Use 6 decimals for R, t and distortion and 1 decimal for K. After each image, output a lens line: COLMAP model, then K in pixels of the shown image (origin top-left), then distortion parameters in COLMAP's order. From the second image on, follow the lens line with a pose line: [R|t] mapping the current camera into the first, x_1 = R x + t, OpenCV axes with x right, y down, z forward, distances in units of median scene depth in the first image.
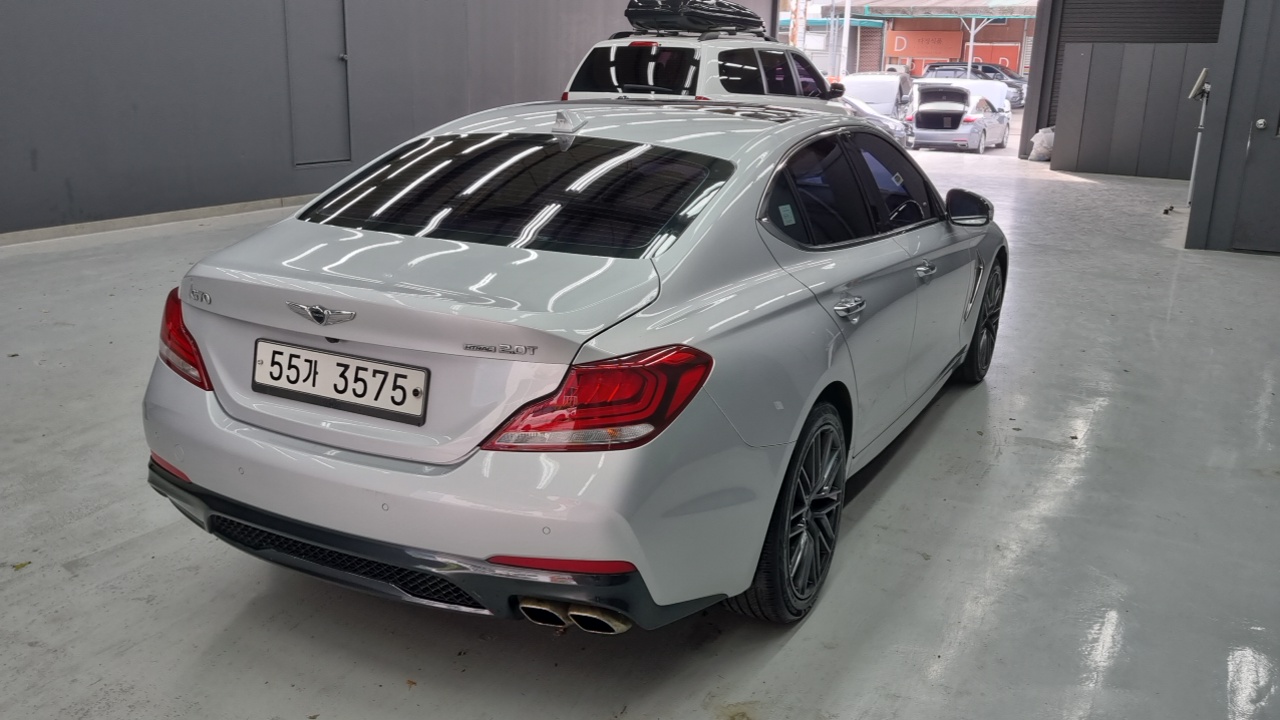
lens RADIAL K [[1125.4, 0, 639.3], [0, 1125.4, 305.8], [0, 0, 1]] dist [0.050995, -0.023639]
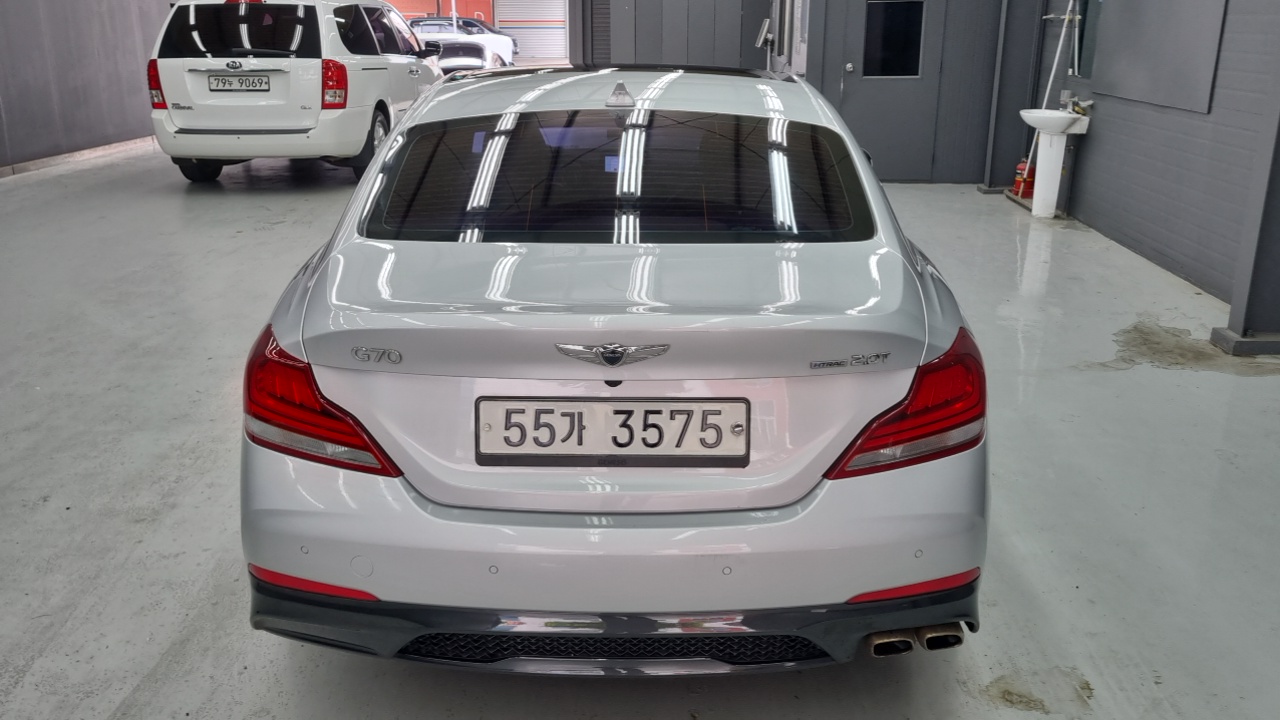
lens RADIAL K [[1125.4, 0, 598.4], [0, 1125.4, 328.2], [0, 0, 1]] dist [0.050995, -0.023639]
pose [[0.887550, -0.141825, 0.438339, -0.607437], [0.117183, 0.989642, 0.082927, -0.073840], [-0.445559, -0.022236, 0.894976, 0.282246]]
